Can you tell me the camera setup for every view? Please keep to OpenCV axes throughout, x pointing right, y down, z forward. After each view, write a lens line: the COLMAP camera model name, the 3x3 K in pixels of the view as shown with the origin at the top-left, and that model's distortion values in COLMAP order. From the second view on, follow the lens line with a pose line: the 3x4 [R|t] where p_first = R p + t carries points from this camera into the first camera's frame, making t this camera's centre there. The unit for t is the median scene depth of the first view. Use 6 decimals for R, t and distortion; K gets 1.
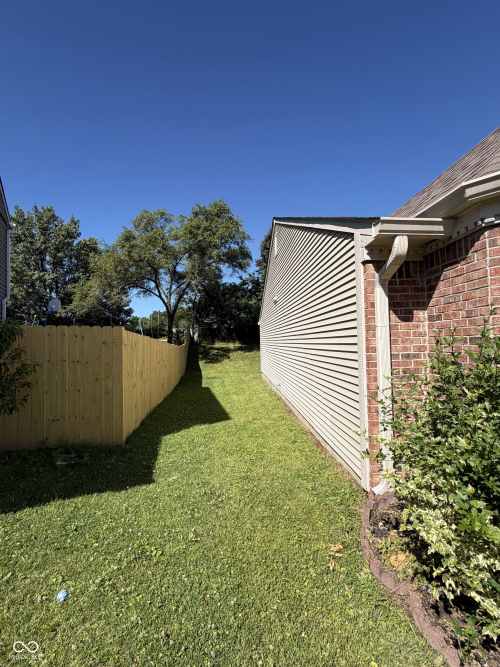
lens RADIAL K [[310.1, 0, 249.7], [0, 310.1, 334.8], [0, 0, 1]] dist [-0.000781, -0.001114]
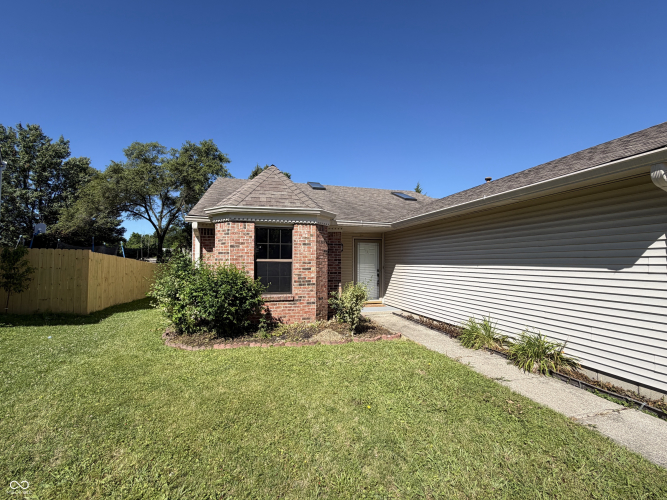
lens RADIAL K [[310.1, 0, 334.7], [0, 310.1, 248.3], [0, 0, 1]] dist [-0.000781, -0.001114]
pose [[0.977116, 0.026407, 0.211062, 0.117423], [-0.020805, 0.999371, -0.028719, -0.002483], [-0.211688, 0.023670, 0.977051, -0.207156]]
